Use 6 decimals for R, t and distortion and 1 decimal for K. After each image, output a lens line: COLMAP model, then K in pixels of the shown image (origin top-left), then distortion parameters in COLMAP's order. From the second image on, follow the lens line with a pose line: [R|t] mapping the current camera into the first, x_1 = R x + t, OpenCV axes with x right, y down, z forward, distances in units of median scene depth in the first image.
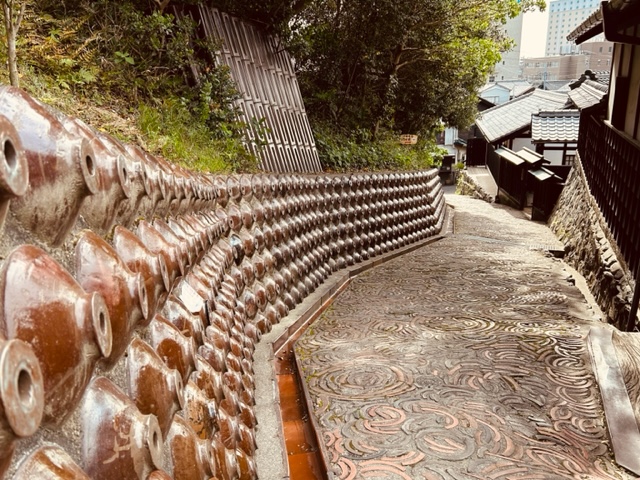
lens RADIAL K [[540.6, 0, 320.0], [0, 540.6, 240.6], [0, 0, 1]] dist [0.002775, -0.000670]
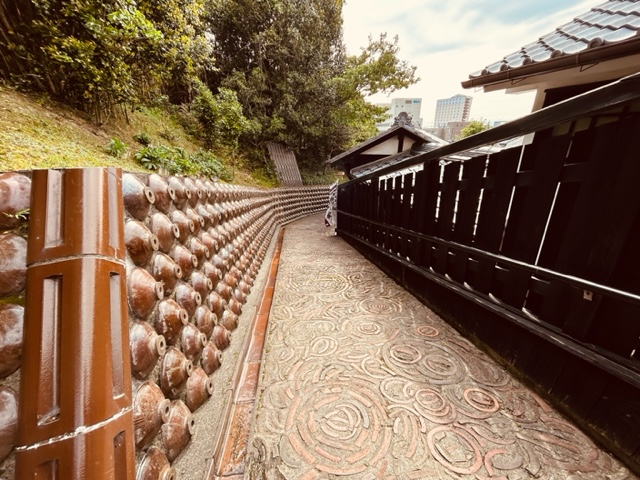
lens RADIAL K [[257.3, 0, 319.6], [0, 257.3, 238.8], [0, 0, 1]] dist [-0.000348, -0.000003]
pose [[0.999419, 0.031370, -0.013300, 0.196630], [-0.029906, 0.994663, 0.098745, 0.052126], [0.016327, -0.098290, 0.995024, -0.863086]]
